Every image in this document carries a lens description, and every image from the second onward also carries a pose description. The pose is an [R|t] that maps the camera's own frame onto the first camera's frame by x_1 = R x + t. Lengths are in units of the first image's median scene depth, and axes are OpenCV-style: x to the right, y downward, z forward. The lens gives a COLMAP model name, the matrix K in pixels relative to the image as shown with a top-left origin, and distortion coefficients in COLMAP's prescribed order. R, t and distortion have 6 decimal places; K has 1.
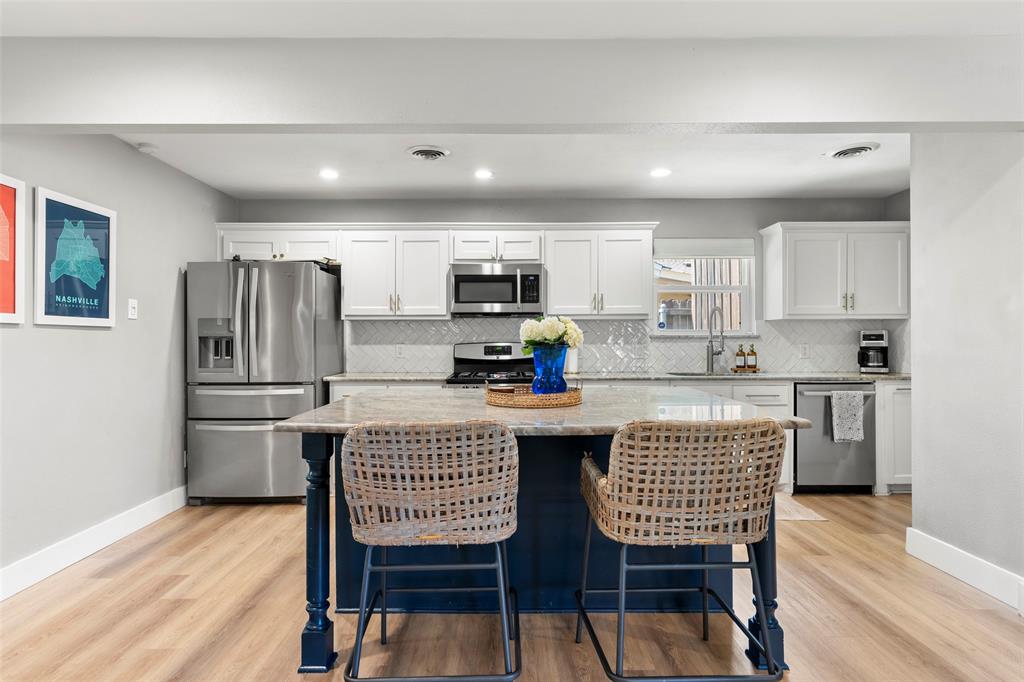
lens RADIAL K [[546.3, 0, 504.9], [0, 546.3, 339.8], [0, 0, 1]] dist [0.000372, -0.000658]
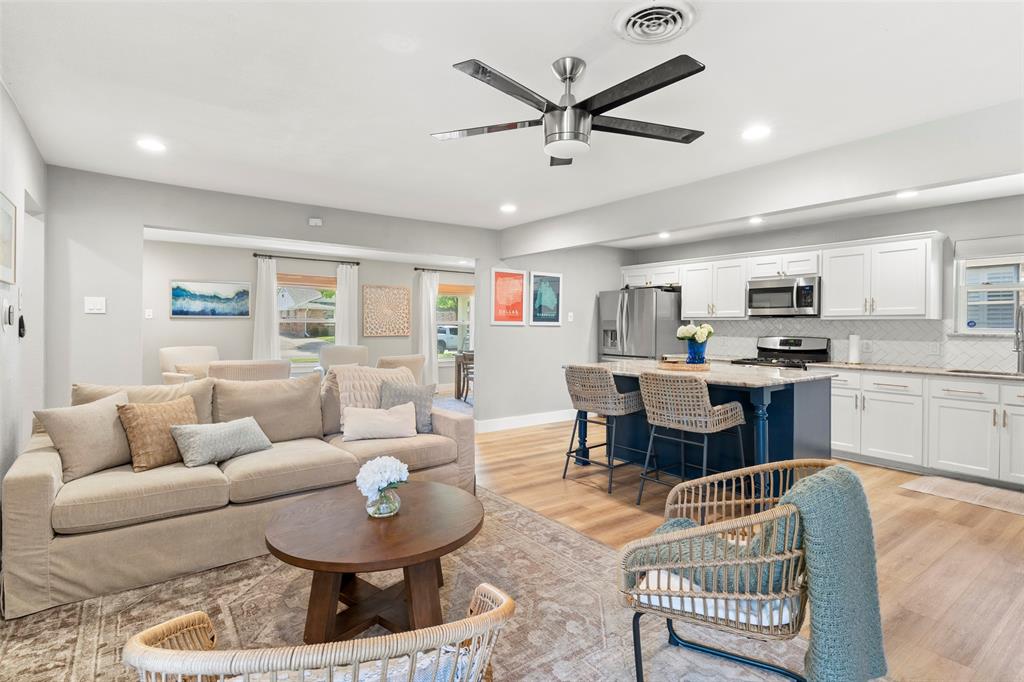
lens RADIAL K [[502.5, 0, 501.1], [0, 502.5, 331.1], [0, 0, 1]] dist [0.002158, 0.000790]
pose [[0.589914, 0.017088, -0.807285, 0.585504], [-0.009269, 0.999853, 0.014391, -0.020842], [0.807413, -0.001007, 0.589986, -0.302493]]
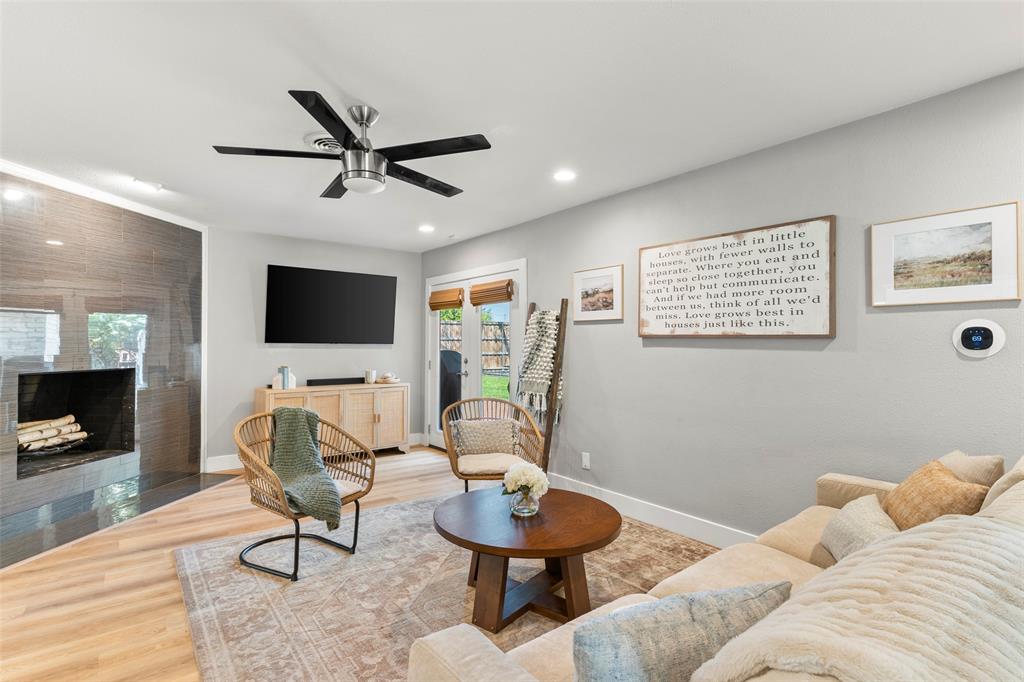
lens RADIAL K [[496.0, 0, 506.8], [0, 496.0, 338.0], [0, 0, 1]] dist [-0.001417, 0.000265]
pose [[-0.608817, 0.010121, 0.793246, -0.305781], [-0.001378, 0.999904, -0.013815, -0.017581], [-0.793310, -0.009504, -0.608744, 0.247255]]
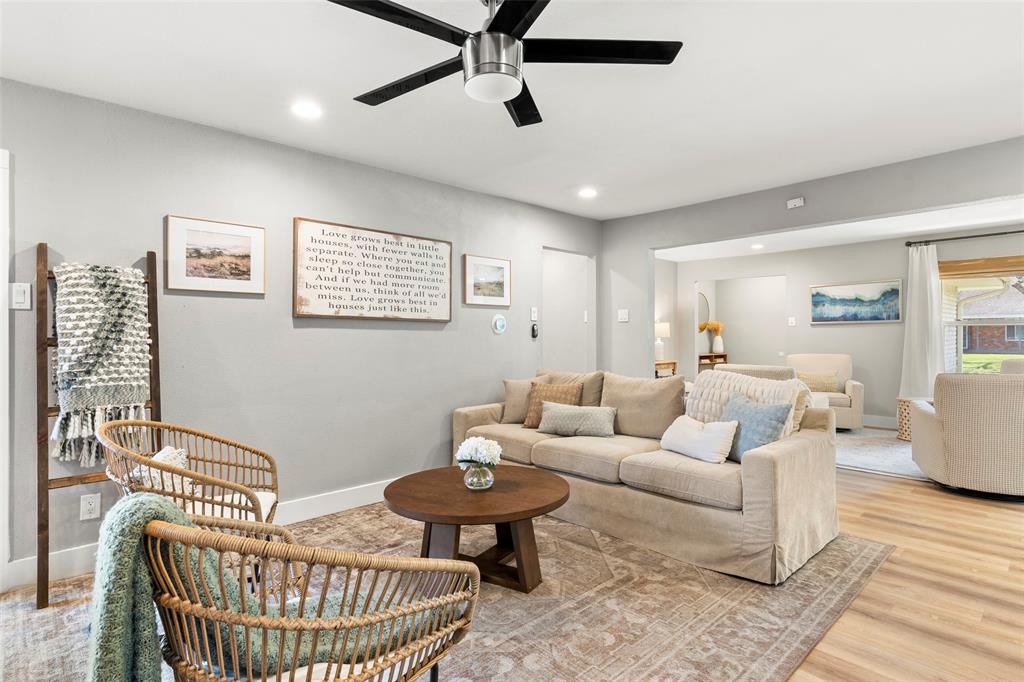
lens RADIAL K [[521.1, 0, 506.2], [0, 521.1, 333.5], [0, 0, 1]] dist [0.004136, -0.000222]
pose [[-0.731575, 0.000778, -0.681760, 0.492880], [0.006789, 0.999958, -0.006144, 0.000616], [0.681727, -0.009123, -0.731550, 0.344353]]
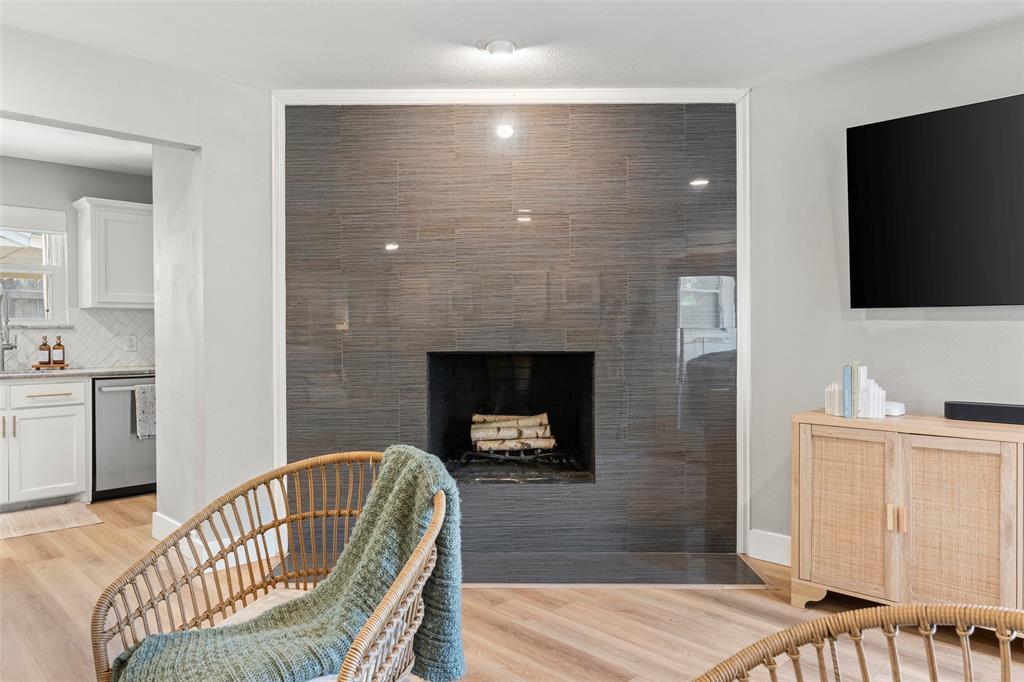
lens RADIAL K [[685.6, 0, 512.0], [0, 685.6, 341.0], [0, 0, 1]] dist [0.003798, 0.000037]
pose [[0.710789, -0.011152, 0.703317, 0.210764], [0.001513, 0.999896, 0.014326, 0.001692], [-0.703404, -0.009119, 0.710732, -0.270353]]
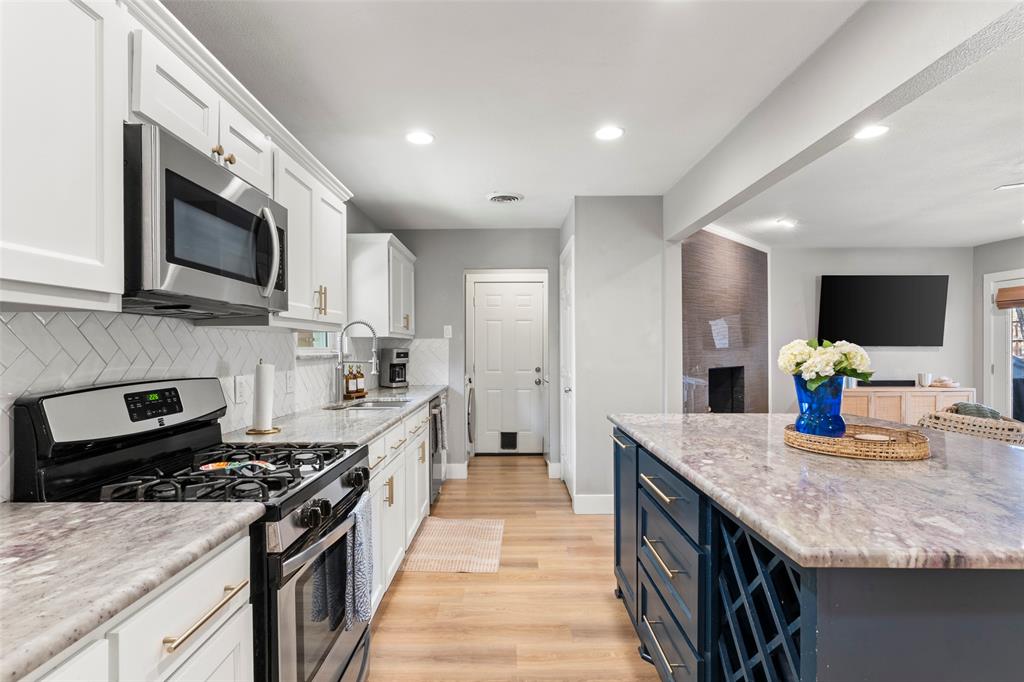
lens RADIAL K [[510.5, 0, 505.7], [0, 510.5, 346.8], [0, 0, 1]] dist [0.001697, 0.001035]
pose [[0.002031, 0.003806, 0.999991, -0.372941], [0.003420, 0.999987, -0.003813, -0.017093], [-0.999992, 0.003428, 0.002018, 0.803036]]
